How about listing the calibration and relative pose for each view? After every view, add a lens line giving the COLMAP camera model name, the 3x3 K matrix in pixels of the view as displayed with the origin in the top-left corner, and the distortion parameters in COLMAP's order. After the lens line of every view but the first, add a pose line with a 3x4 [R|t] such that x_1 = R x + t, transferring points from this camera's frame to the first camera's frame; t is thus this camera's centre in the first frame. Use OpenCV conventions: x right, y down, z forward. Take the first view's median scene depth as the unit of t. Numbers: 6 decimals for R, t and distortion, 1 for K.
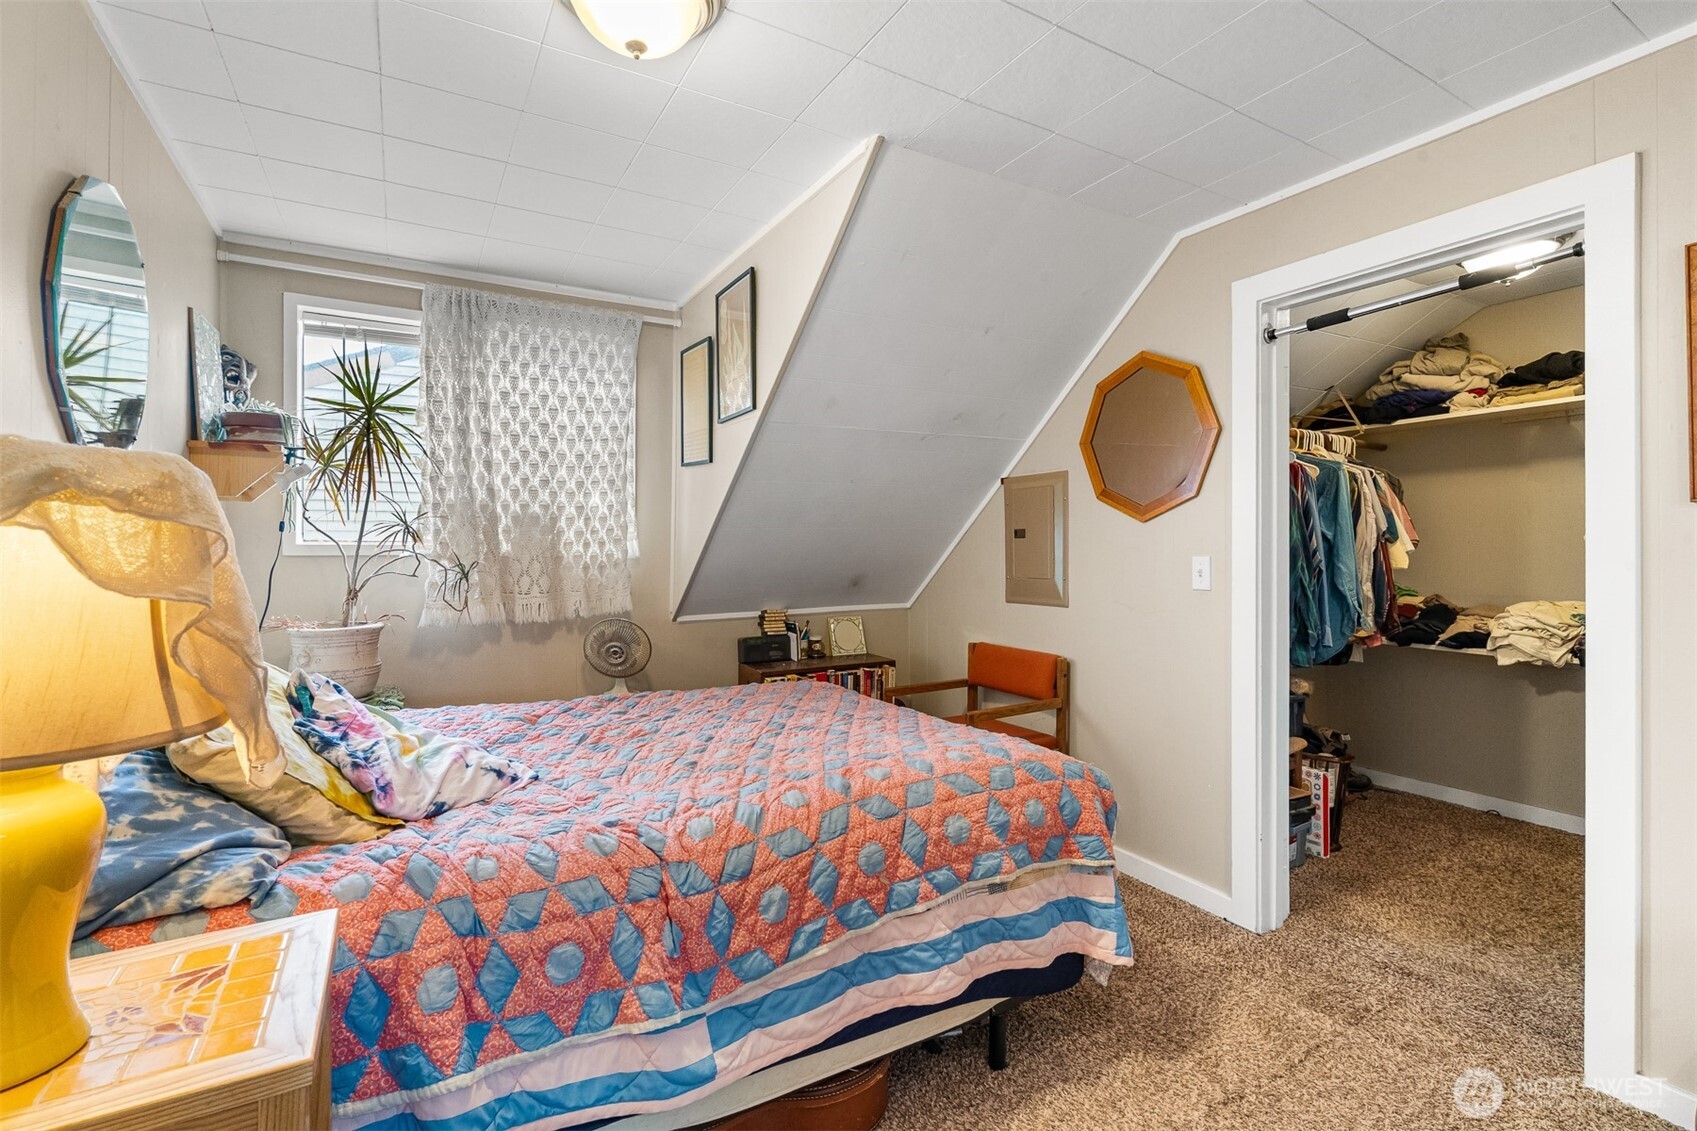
lens RADIAL K [[765.5, 0, 844.3], [0, 765.5, 548.8], [0, 0, 1]] dist [-0.000973, 0.000051]
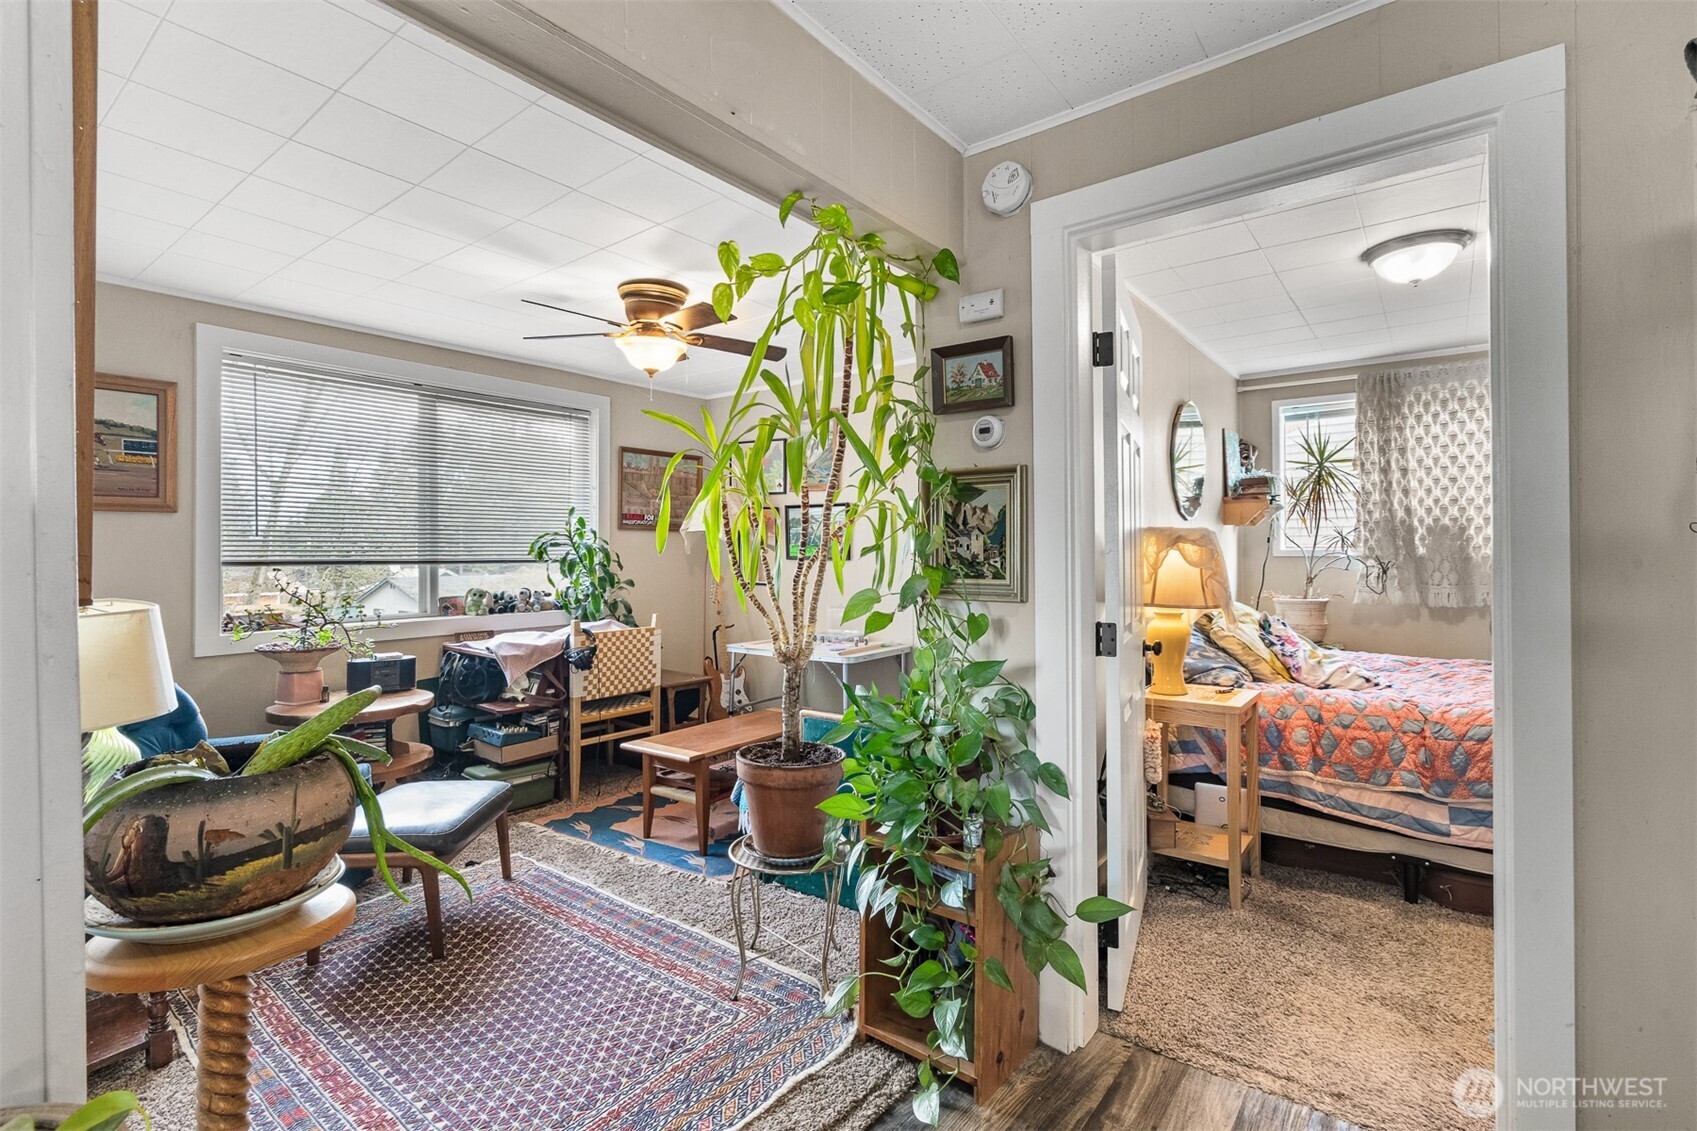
lens RADIAL K [[765.5, 0, 844.3], [0, 765.5, 548.8], [0, 0, 1]] dist [-0.000973, 0.000051]
pose [[0.368583, -0.007047, -0.929568, 0.490673], [0.005913, 0.999969, -0.005236, -0.004521], [0.929576, -0.003567, 0.368613, -0.506207]]
